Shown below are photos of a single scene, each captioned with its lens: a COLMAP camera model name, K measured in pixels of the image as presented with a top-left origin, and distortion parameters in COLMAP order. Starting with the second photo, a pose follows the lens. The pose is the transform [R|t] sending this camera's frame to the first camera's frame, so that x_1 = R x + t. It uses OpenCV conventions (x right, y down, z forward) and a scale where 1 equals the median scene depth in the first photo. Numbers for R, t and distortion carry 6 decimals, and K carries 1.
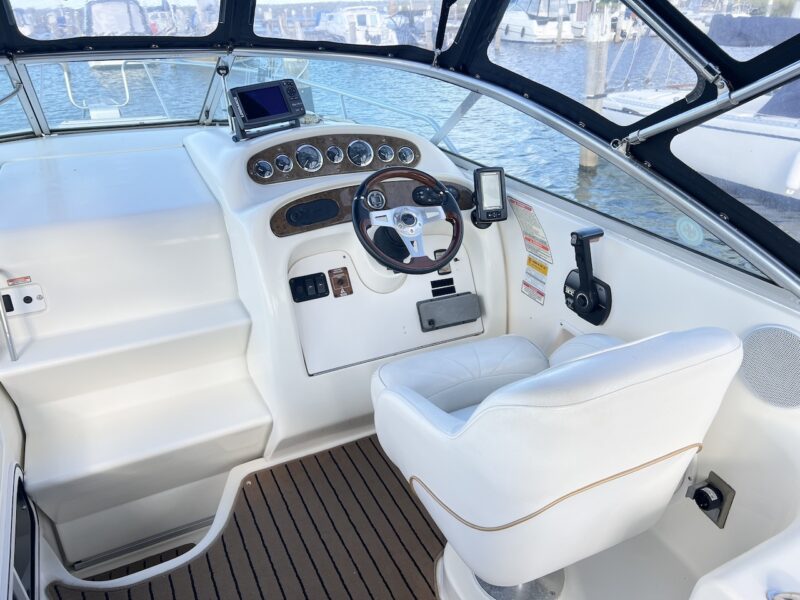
lens RADIAL K [[605.0, 0, 402.5], [0, 605.0, 312.4], [0, 0, 1]] dist [0.009928, -0.018604]
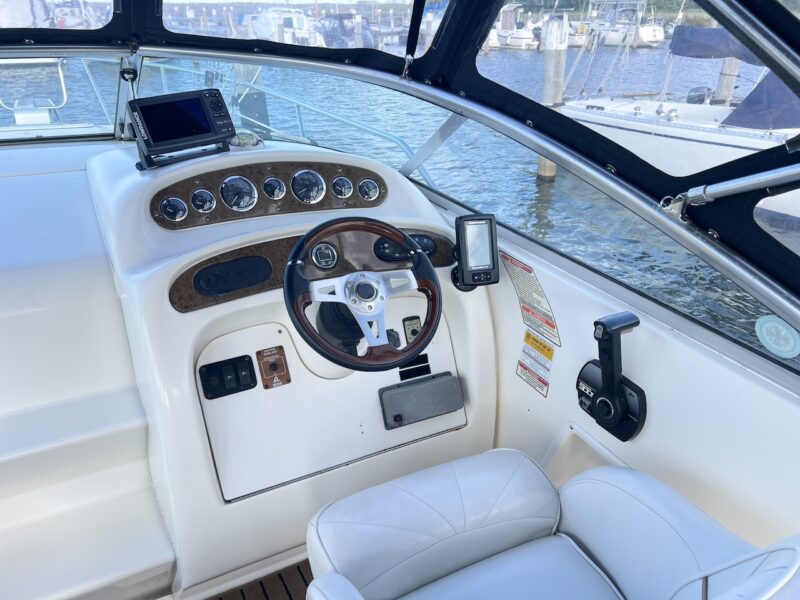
lens RADIAL K [[605.0, 0, 405.5], [0, 605.0, 304.2], [0, 0, 1]] dist [0.009928, -0.018604]
pose [[0.998996, 0.010641, 0.043513, 0.023801], [-0.009893, 0.999800, -0.017389, -0.112317], [-0.043689, 0.016941, 0.998902, 0.253287]]
